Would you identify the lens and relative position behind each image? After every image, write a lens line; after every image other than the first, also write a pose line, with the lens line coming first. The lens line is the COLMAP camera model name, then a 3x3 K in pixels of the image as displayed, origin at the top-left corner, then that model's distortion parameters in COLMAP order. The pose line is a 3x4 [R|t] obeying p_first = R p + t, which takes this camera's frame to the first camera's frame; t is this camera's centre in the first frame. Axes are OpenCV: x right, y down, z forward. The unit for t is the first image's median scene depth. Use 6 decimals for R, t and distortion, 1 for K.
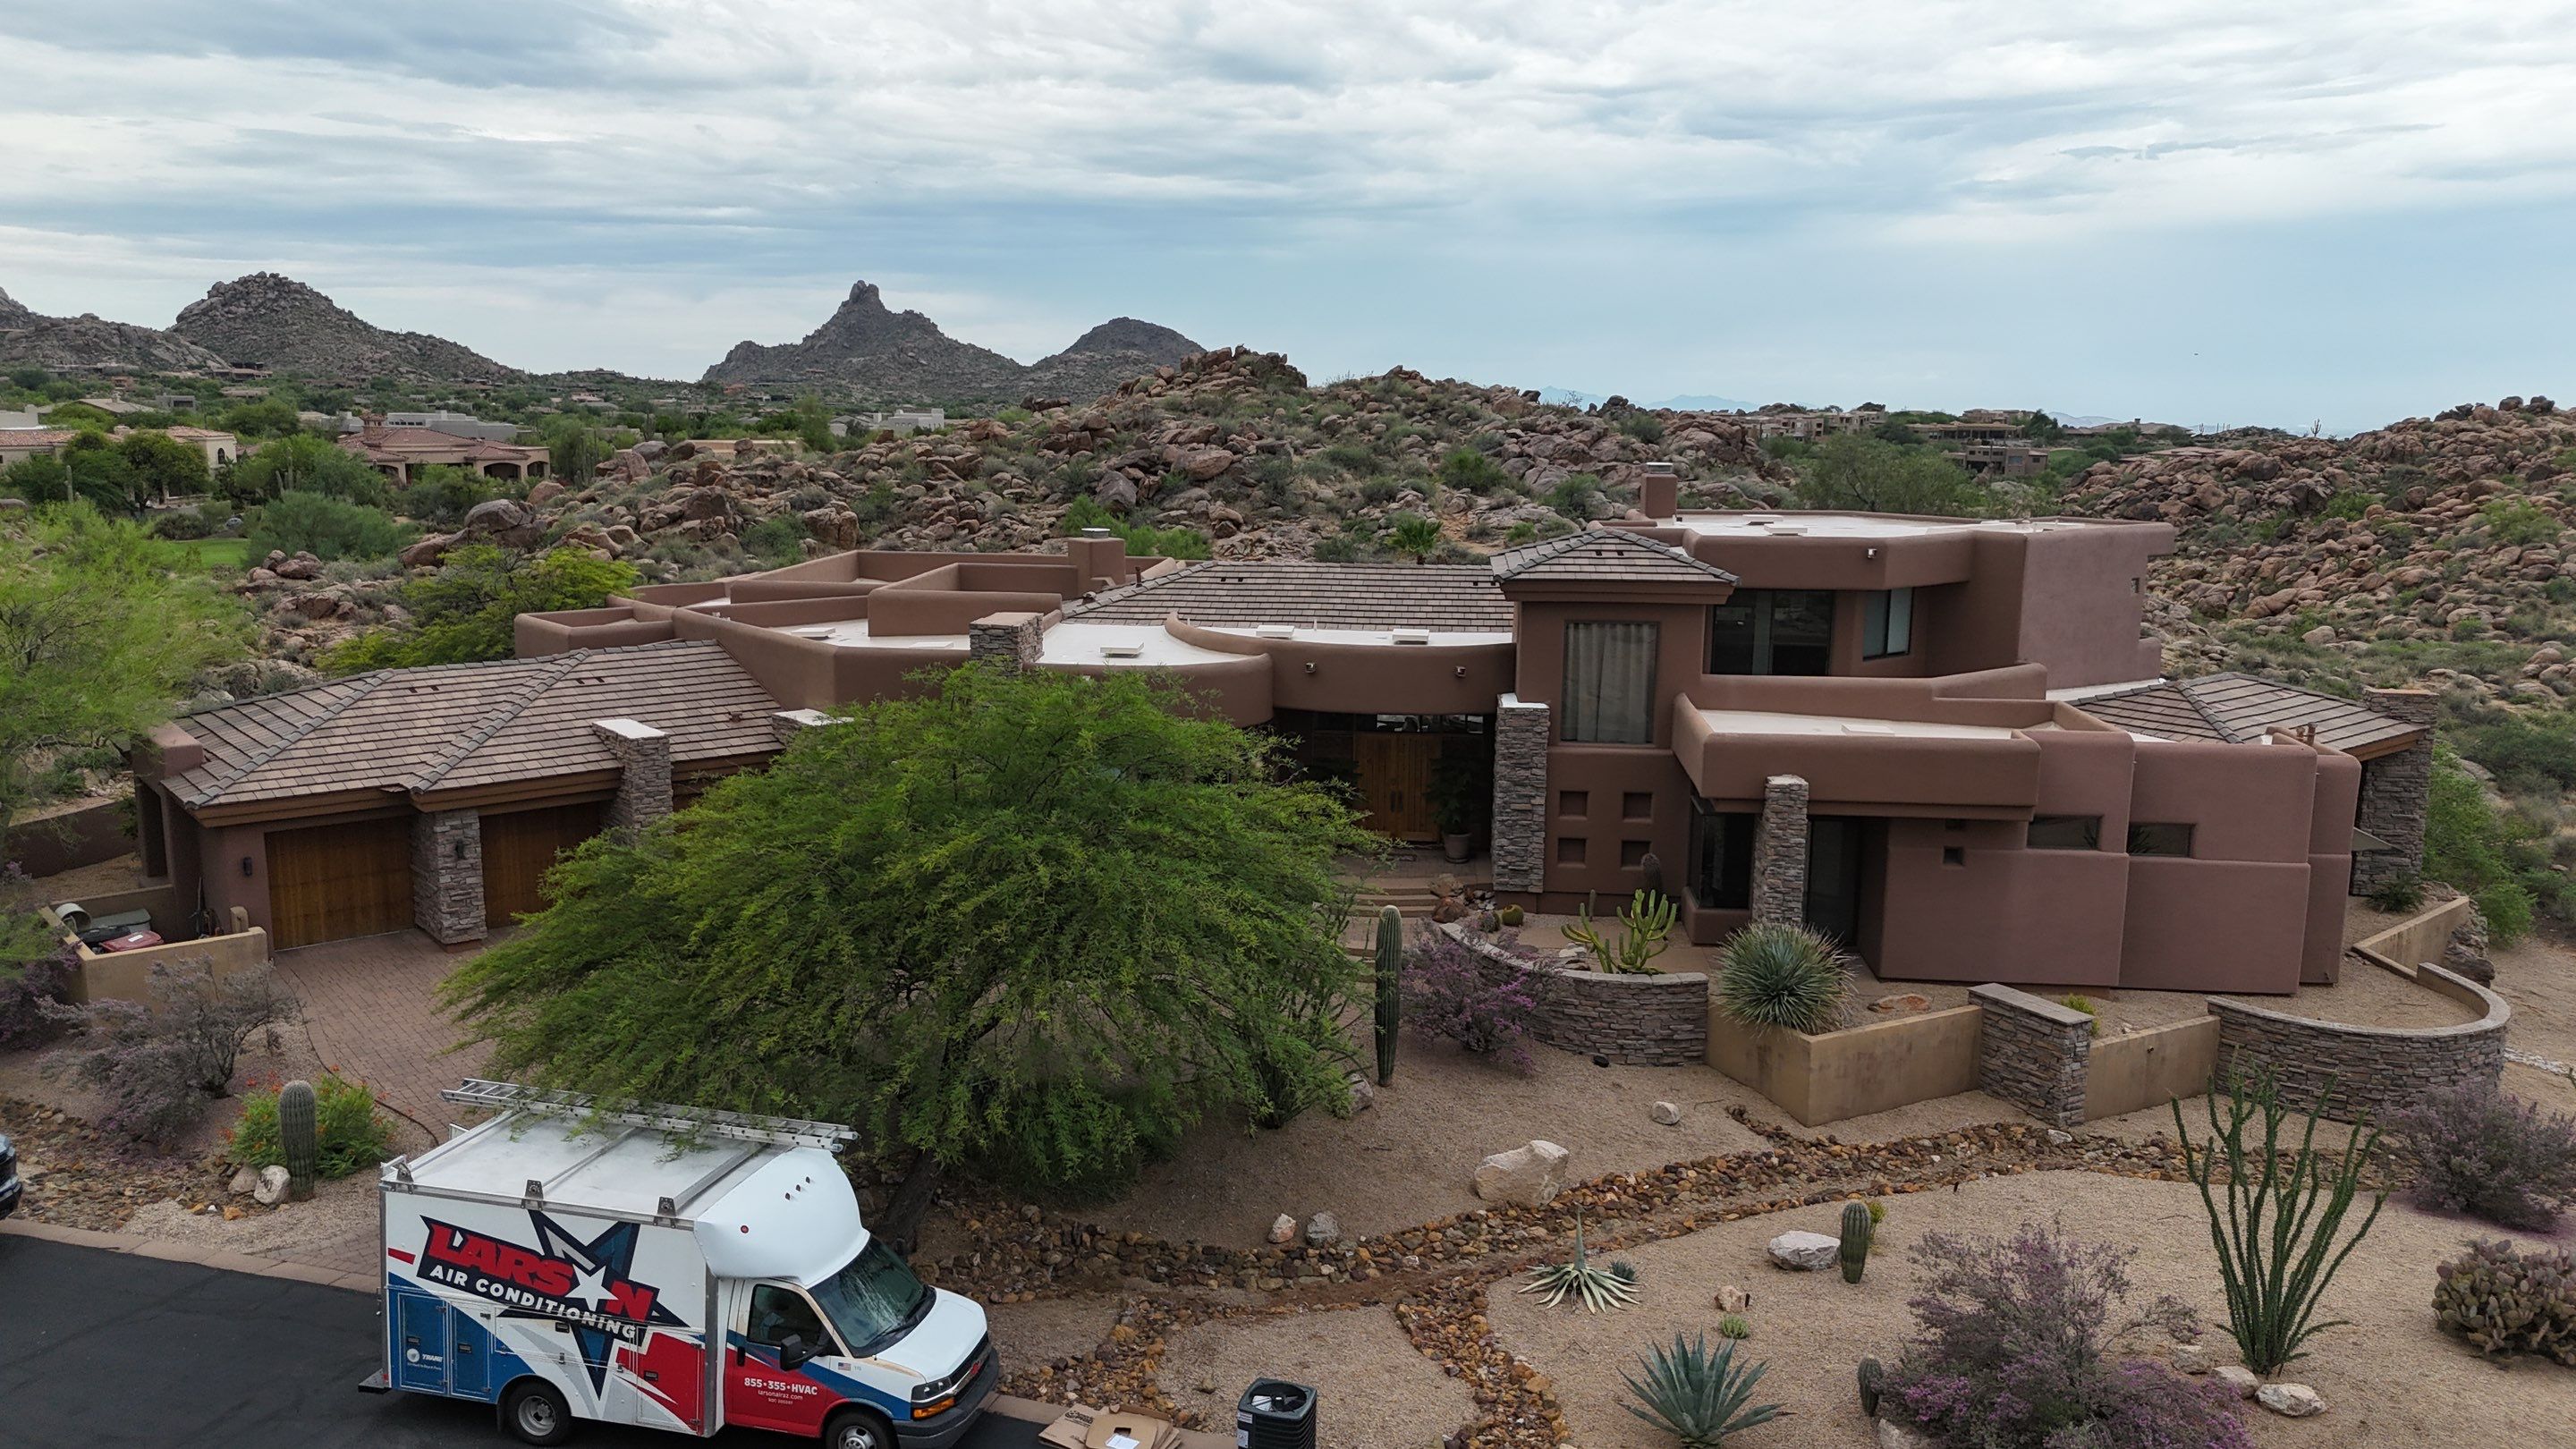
lens RADIAL K [[1896.3, 0, 1281.4], [0, 1896.3, 805.9], [0, 0, 1]] dist [0.076752, -0.106458]
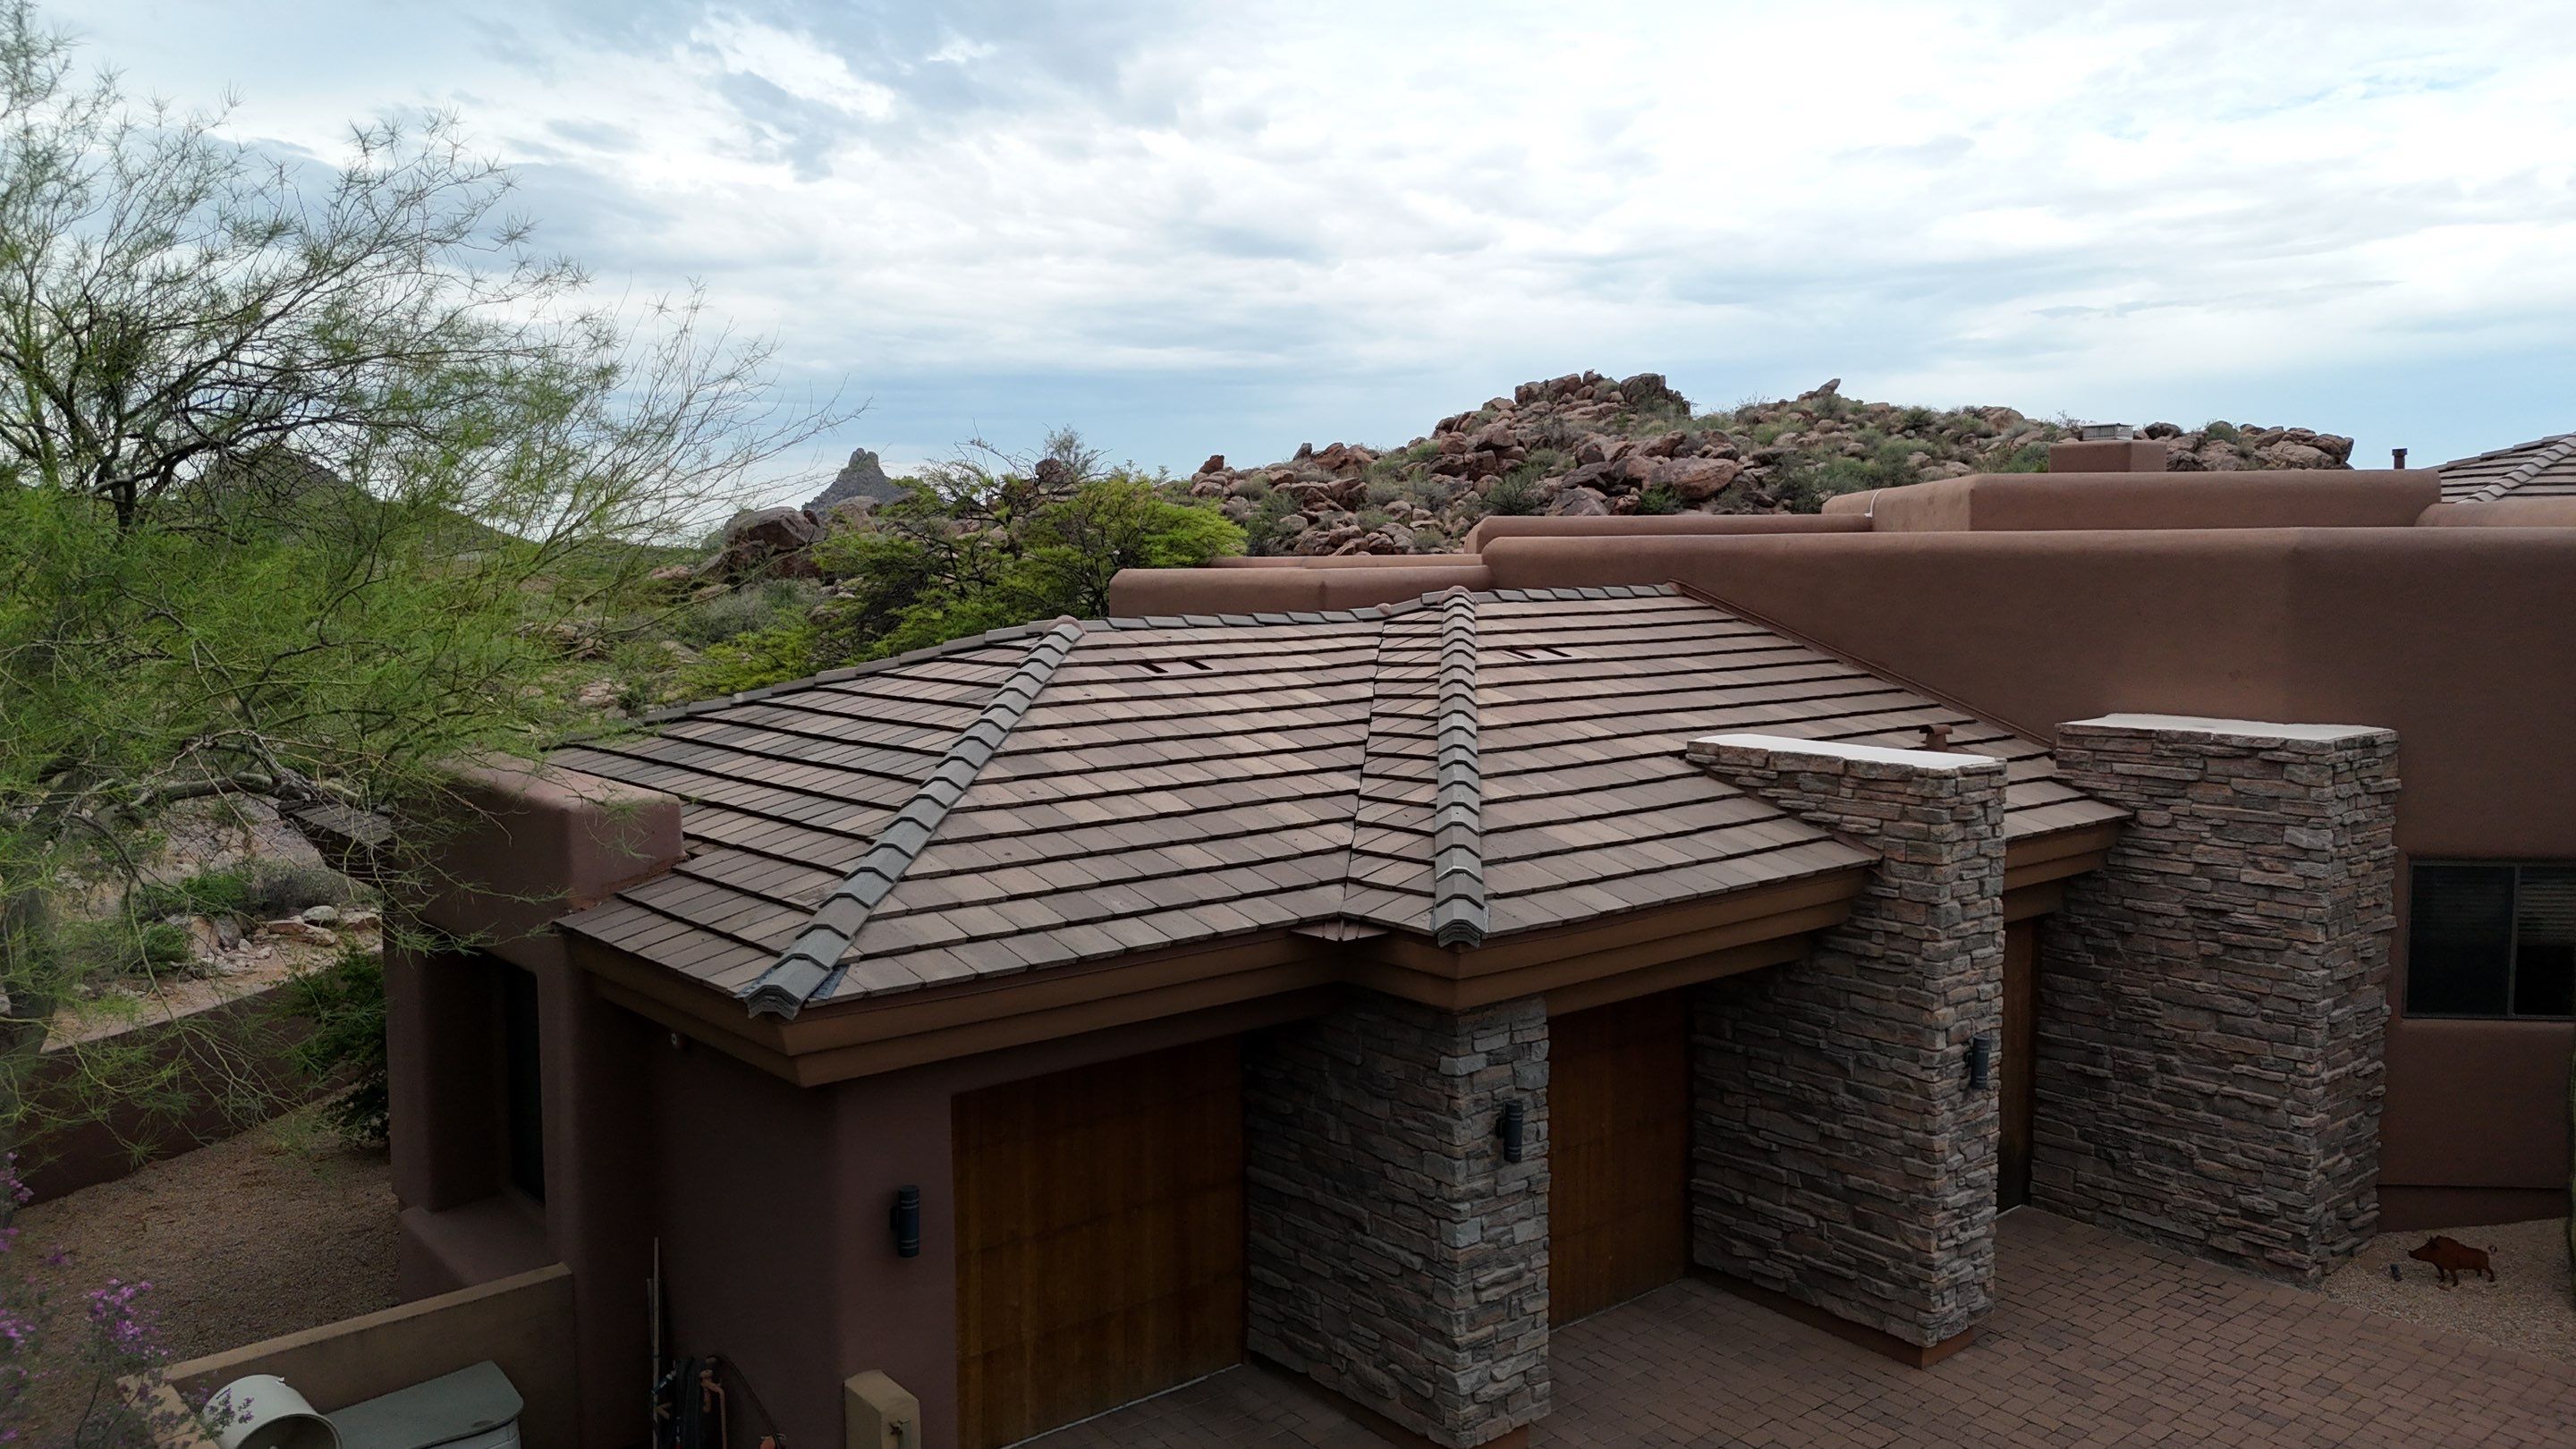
lens RADIAL K [[1899.5, 0, 1286.8], [0, 1899.5, 737.1], [0, 0, 1]] dist [0.057971, -0.065431]
pose [[0.999859, -0.014441, 0.008623, -0.420072], [0.015356, 0.992934, -0.117671, -0.003787], [-0.006862, 0.117787, 0.993015, 0.624012]]
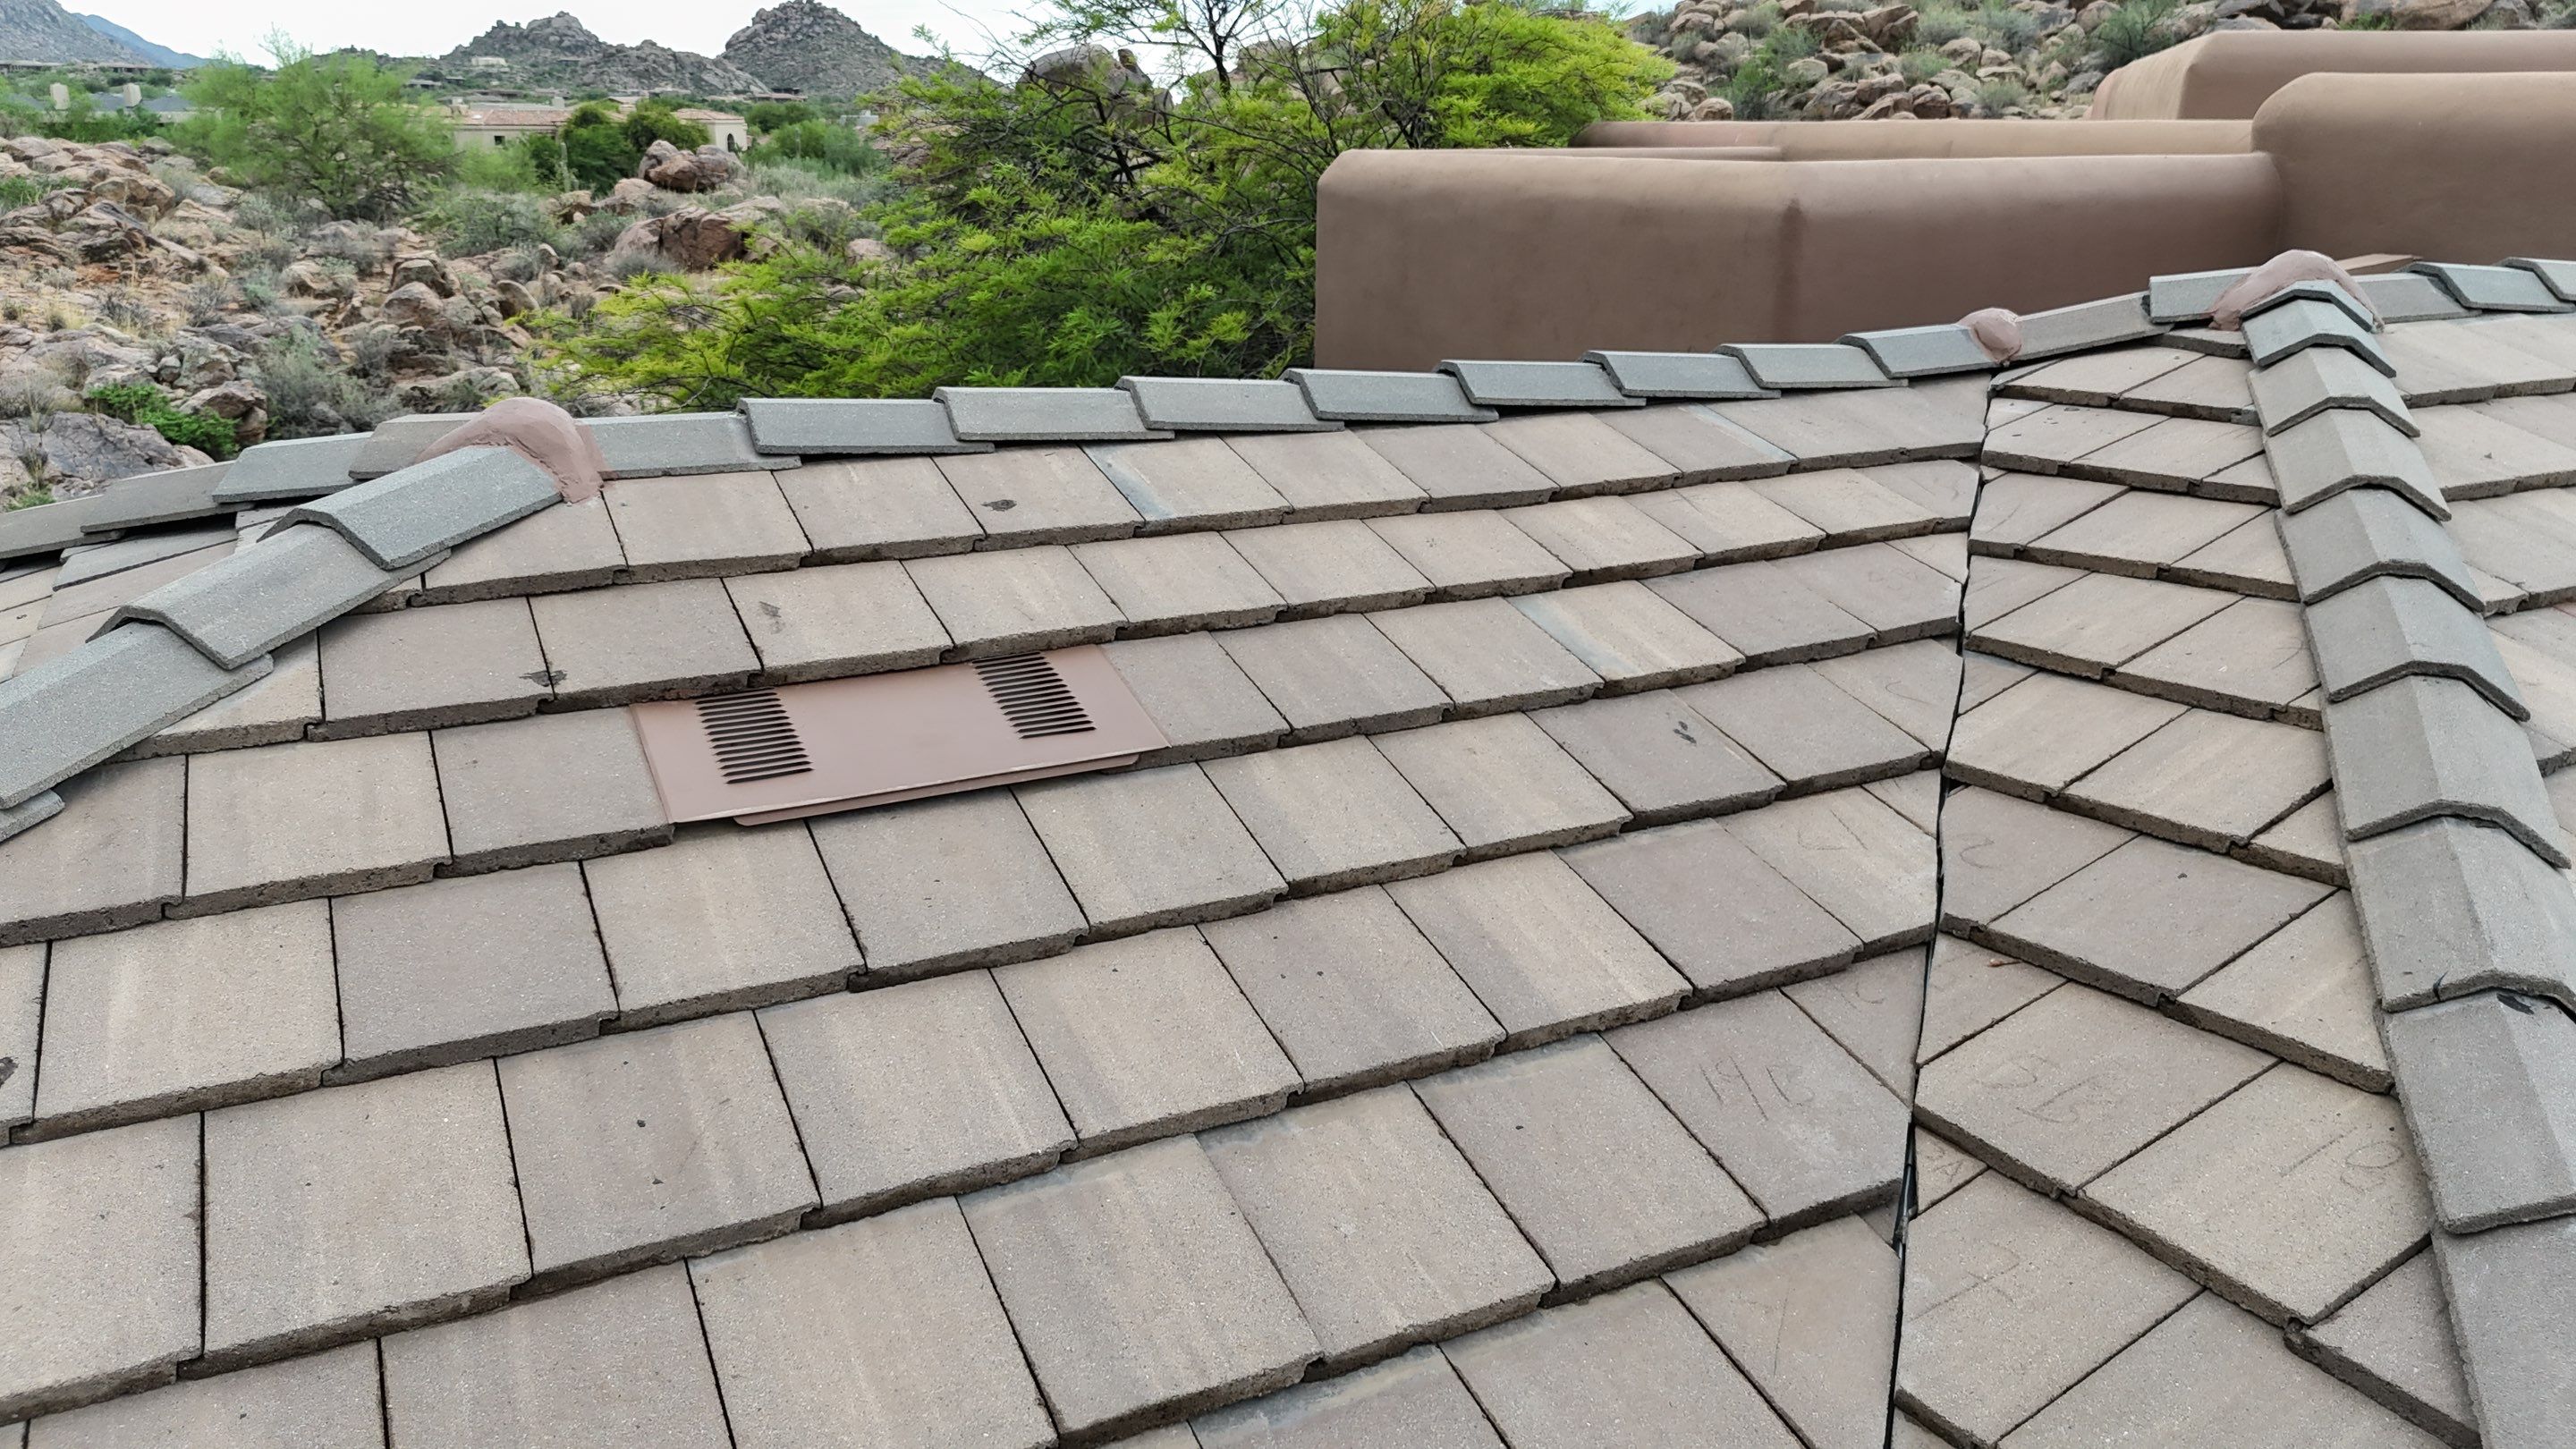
lens RADIAL K [[1920.8, 0, 1282.3], [0, 1920.8, 732.6], [0, 0, 1]] dist [0.053065, -0.054506]
pose [[0.970123, 0.070728, -0.232075, -0.407269], [-0.048449, 0.993773, 0.100340, -0.066817], [0.237727, -0.086098, 0.967509, 0.913110]]
